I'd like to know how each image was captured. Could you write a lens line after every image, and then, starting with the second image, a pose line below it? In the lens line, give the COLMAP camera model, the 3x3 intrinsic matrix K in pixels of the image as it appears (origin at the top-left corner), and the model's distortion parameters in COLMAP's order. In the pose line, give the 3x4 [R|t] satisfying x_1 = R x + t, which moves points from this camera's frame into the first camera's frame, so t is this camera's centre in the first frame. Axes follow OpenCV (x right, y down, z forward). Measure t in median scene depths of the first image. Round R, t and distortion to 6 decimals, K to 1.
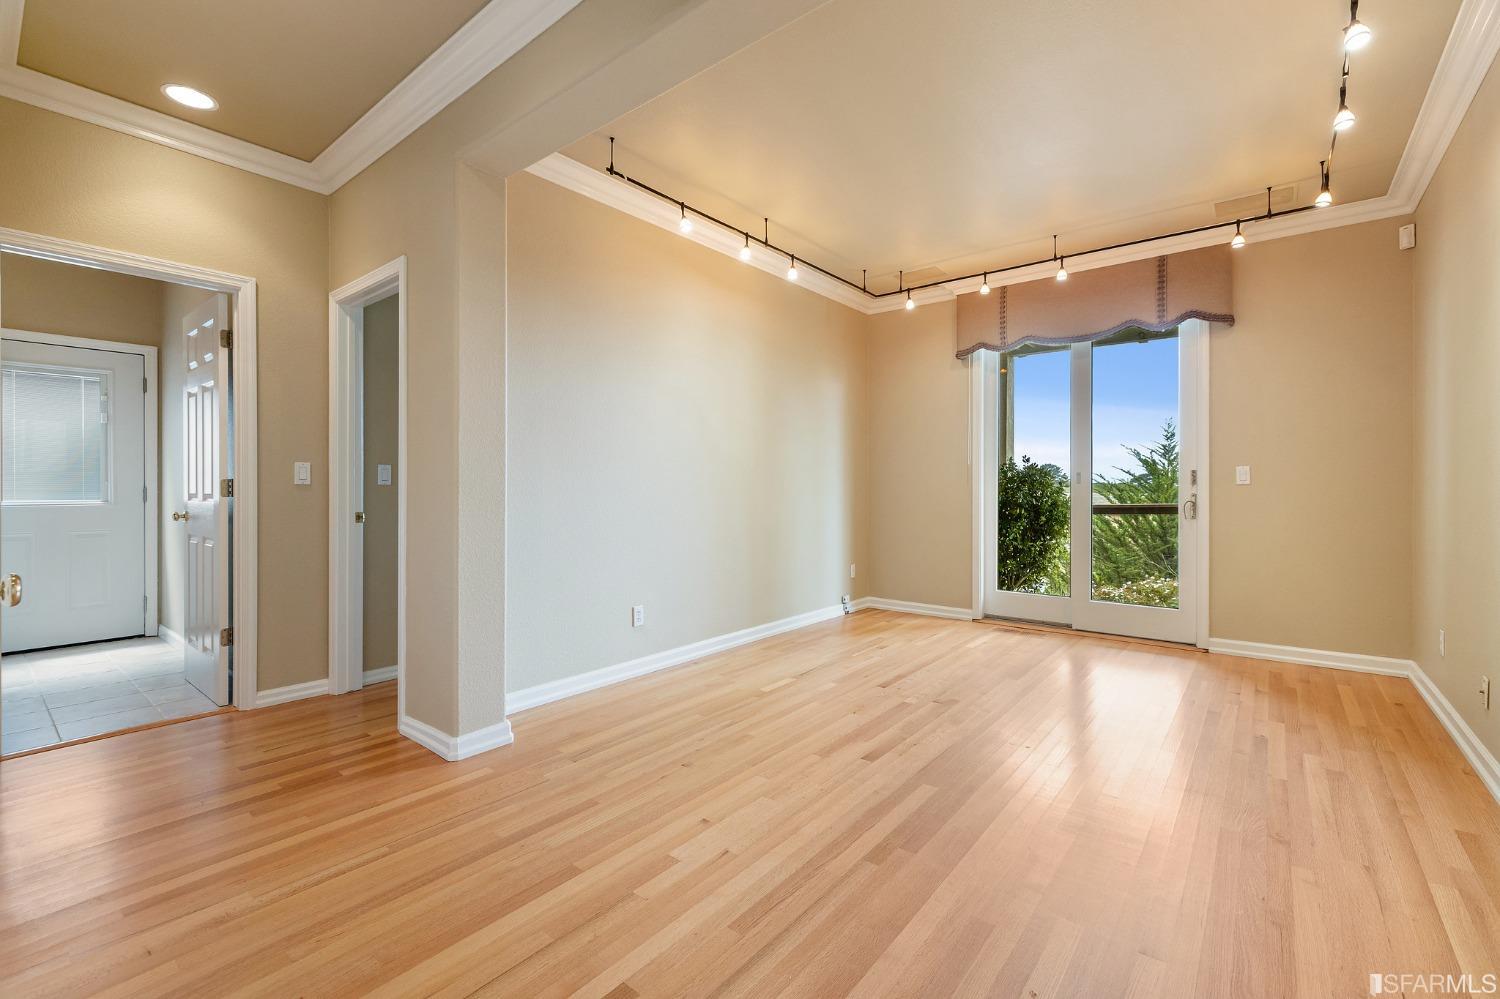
lens RADIAL K [[651.8, 0, 743.8], [0, 651.8, 490.7], [0, 0, 1]] dist [0.002905, -0.001310]
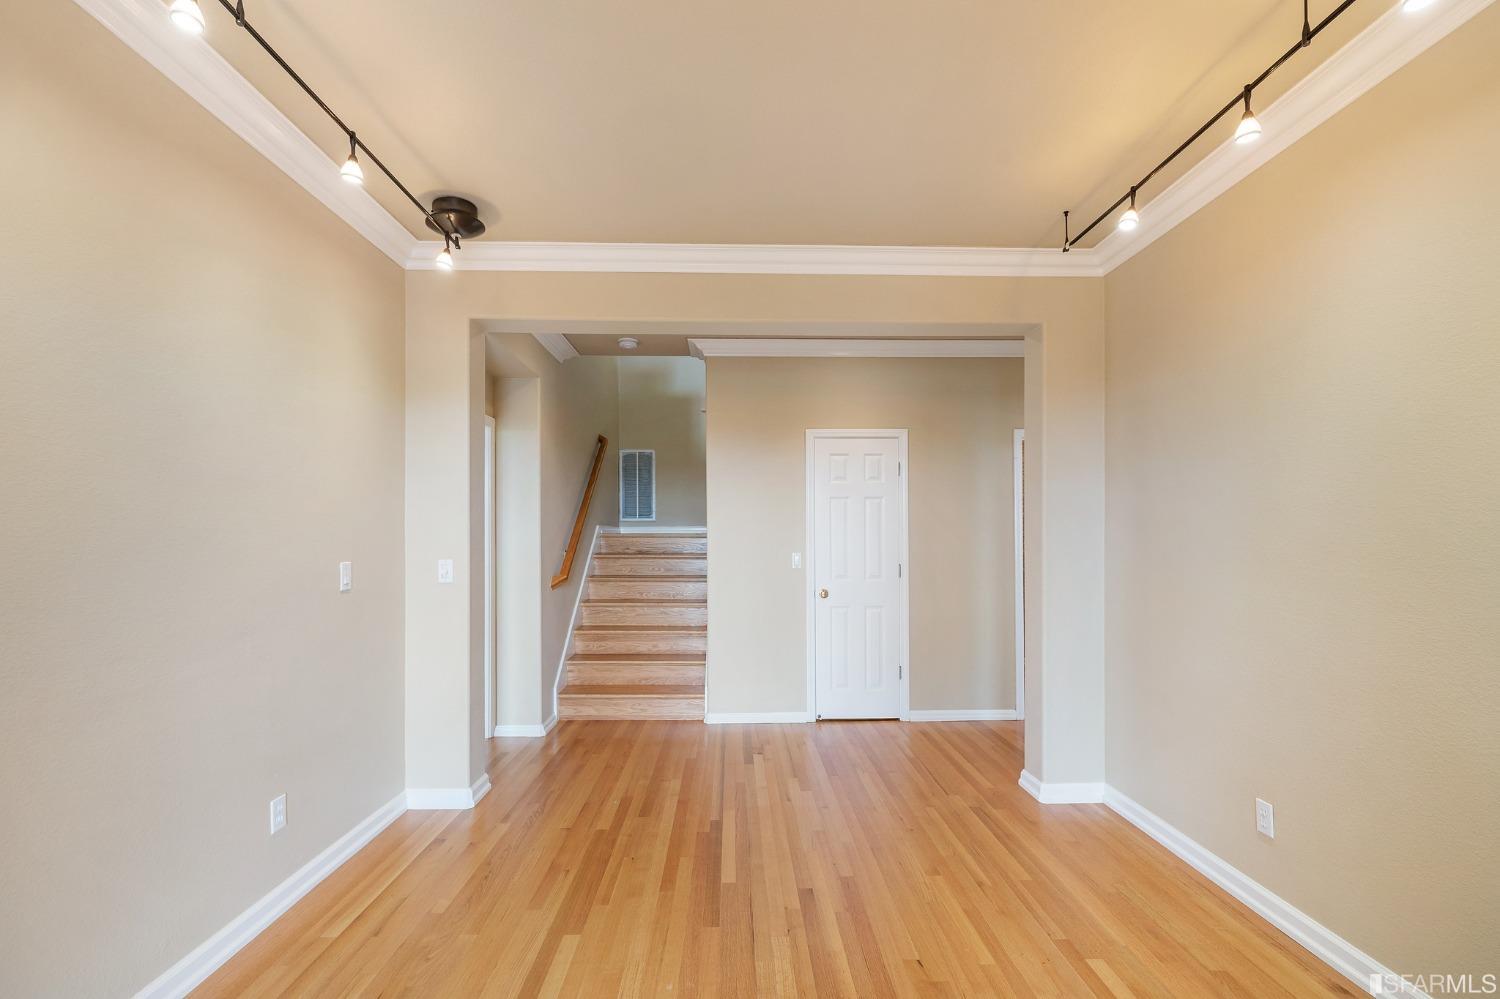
lens RADIAL K [[651.8, 0, 741.2], [0, 651.8, 535.3], [0, 0, 1]] dist [0.002905, -0.001310]
pose [[-0.763141, -0.002196, -0.646228, 0.569963], [-0.004678, 0.999987, 0.002127, -0.065831], [0.646215, 0.004646, -0.763141, 1.085226]]
